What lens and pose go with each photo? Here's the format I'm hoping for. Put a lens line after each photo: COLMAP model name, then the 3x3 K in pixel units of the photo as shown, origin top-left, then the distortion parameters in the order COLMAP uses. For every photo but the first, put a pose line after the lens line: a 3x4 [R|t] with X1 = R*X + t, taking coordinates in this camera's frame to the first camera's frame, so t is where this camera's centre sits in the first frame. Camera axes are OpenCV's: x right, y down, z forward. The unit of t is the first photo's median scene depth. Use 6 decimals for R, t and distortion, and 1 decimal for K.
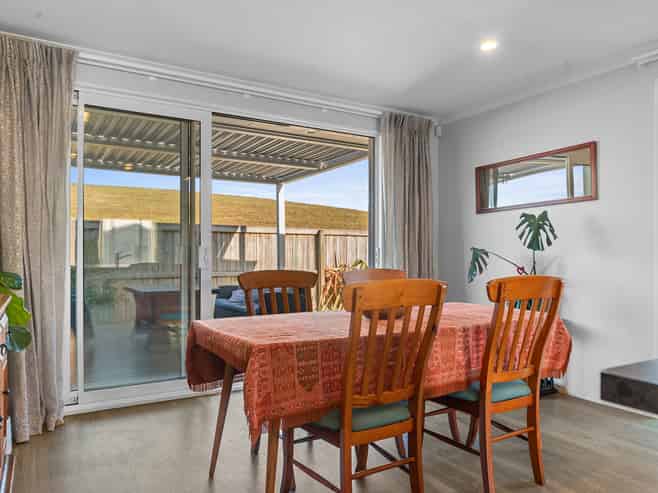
lens RADIAL K [[480.0, 0, 327.6], [0, 480.0, 256.9], [0, 0, 1]] dist [0.006050, 0.000674]
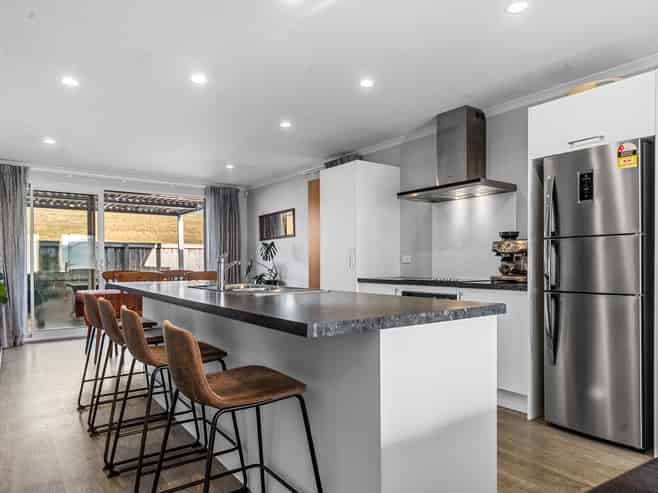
lens RADIAL K [[432.8, 0, 328.2], [0, 432.8, 264.6], [0, 0, 1]] dist [0.035470, -0.036379]
pose [[0.995642, -0.009577, 0.092768, 0.517882], [0.009199, 0.999948, 0.004509, -0.003104], [-0.092806, -0.003636, 0.995678, -0.879299]]
